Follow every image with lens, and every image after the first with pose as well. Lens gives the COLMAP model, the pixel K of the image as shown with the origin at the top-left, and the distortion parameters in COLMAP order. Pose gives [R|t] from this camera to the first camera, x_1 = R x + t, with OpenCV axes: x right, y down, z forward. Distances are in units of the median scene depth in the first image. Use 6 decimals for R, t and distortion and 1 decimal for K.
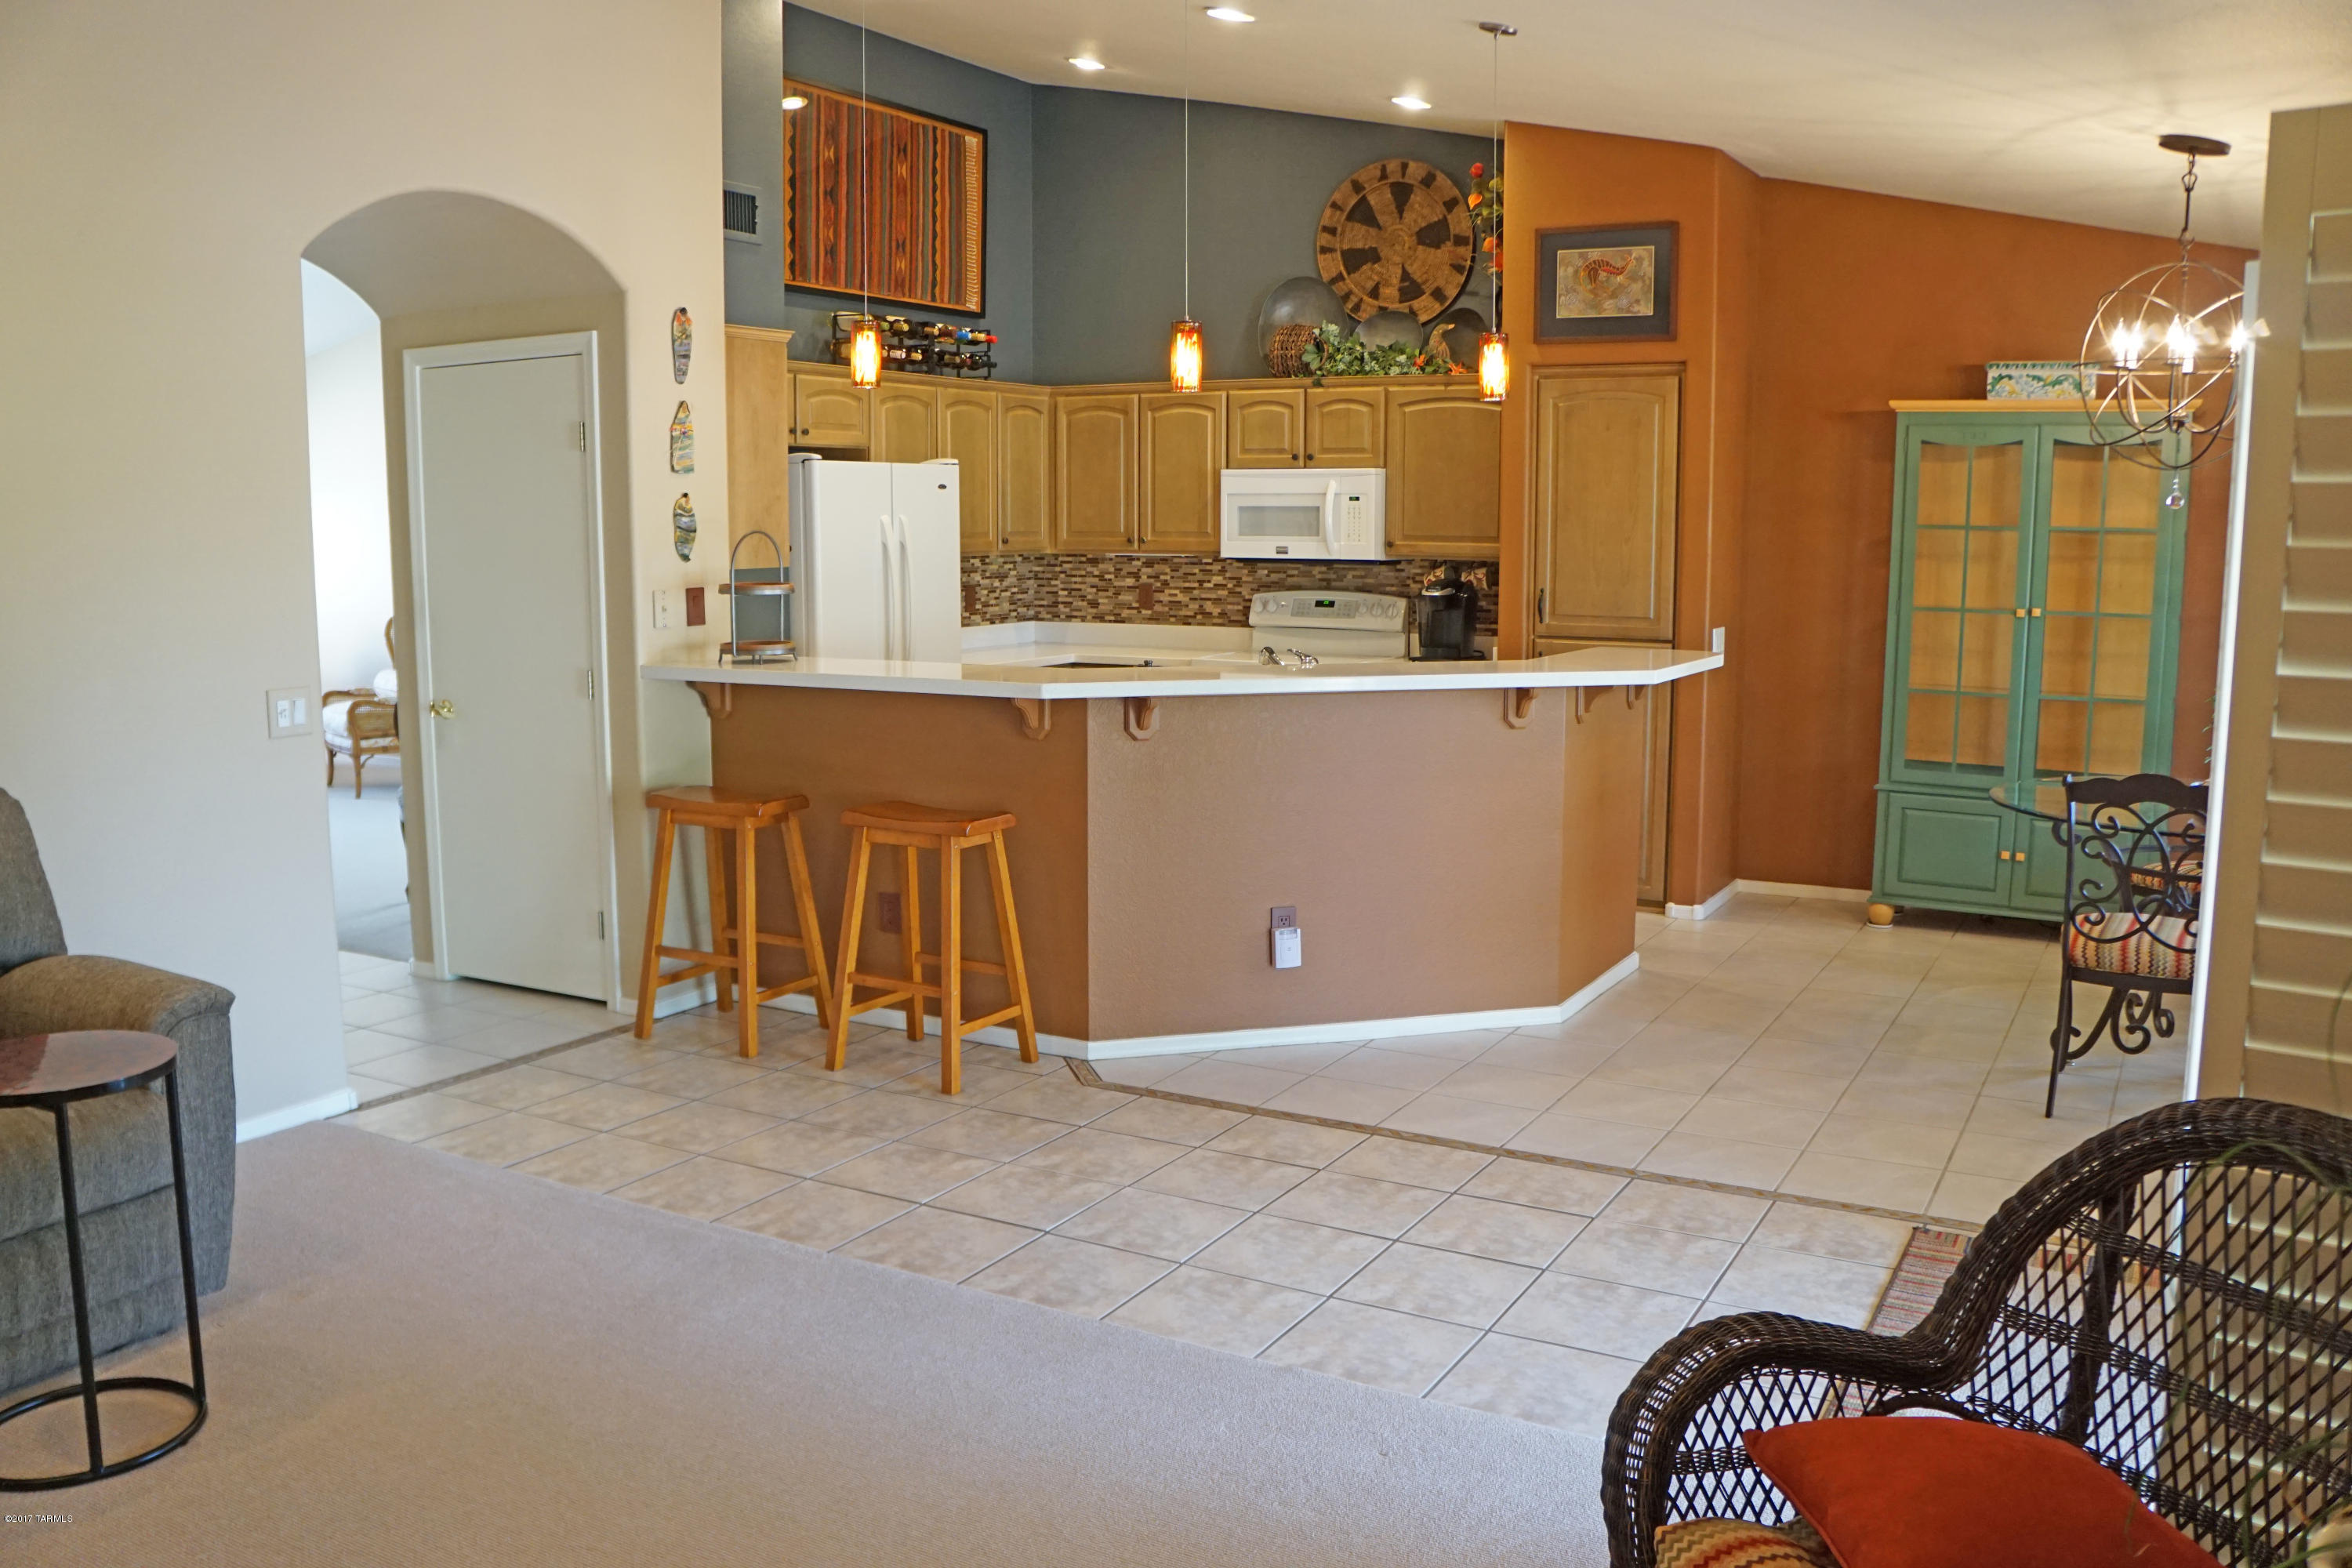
lens RADIAL K [[1925.8, 0, 1147.4], [0, 1925.8, 766.7], [0, 0, 1]] dist [-0.165411, 0.150896]
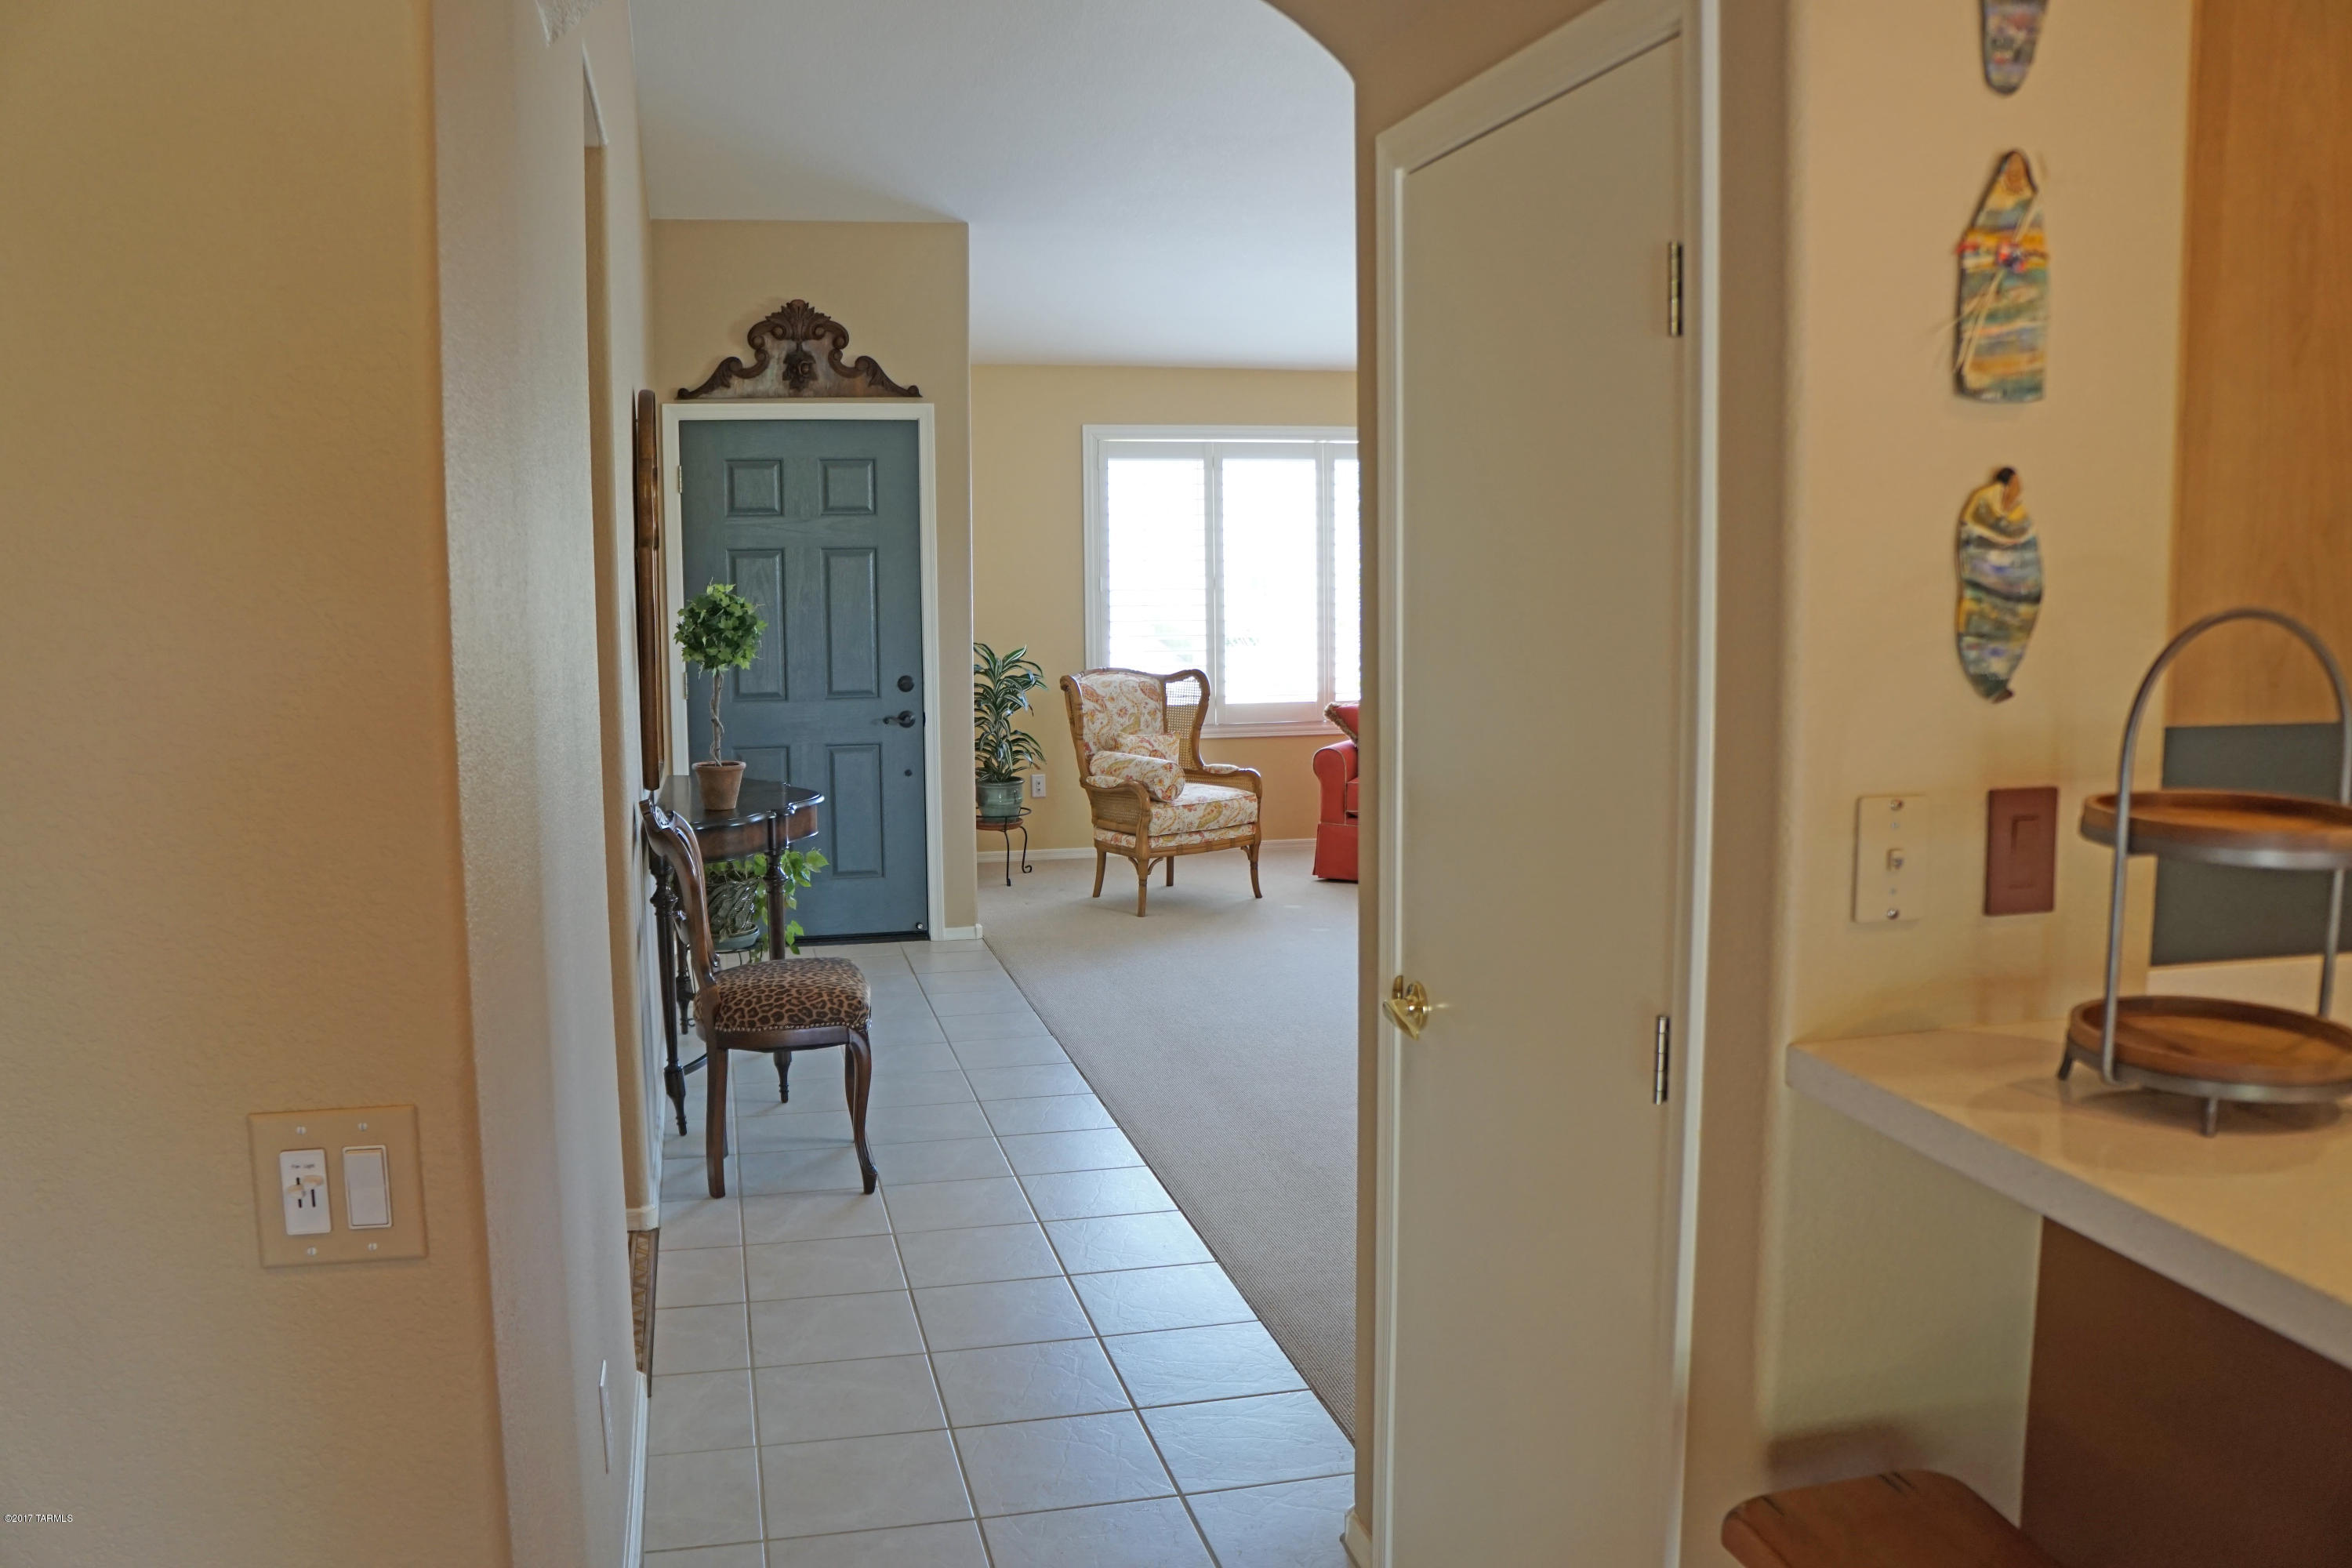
lens RADIAL K [[1925.8, 0, 1147.4], [0, 1925.8, 766.7], [0, 0, 1]] dist [-0.165411, 0.150896]
pose [[0.684374, 0.082014, -0.724504, -0.121181], [-0.087569, 0.995707, 0.029995, -0.095154], [0.723853, 0.042916, 0.688618, 0.708187]]
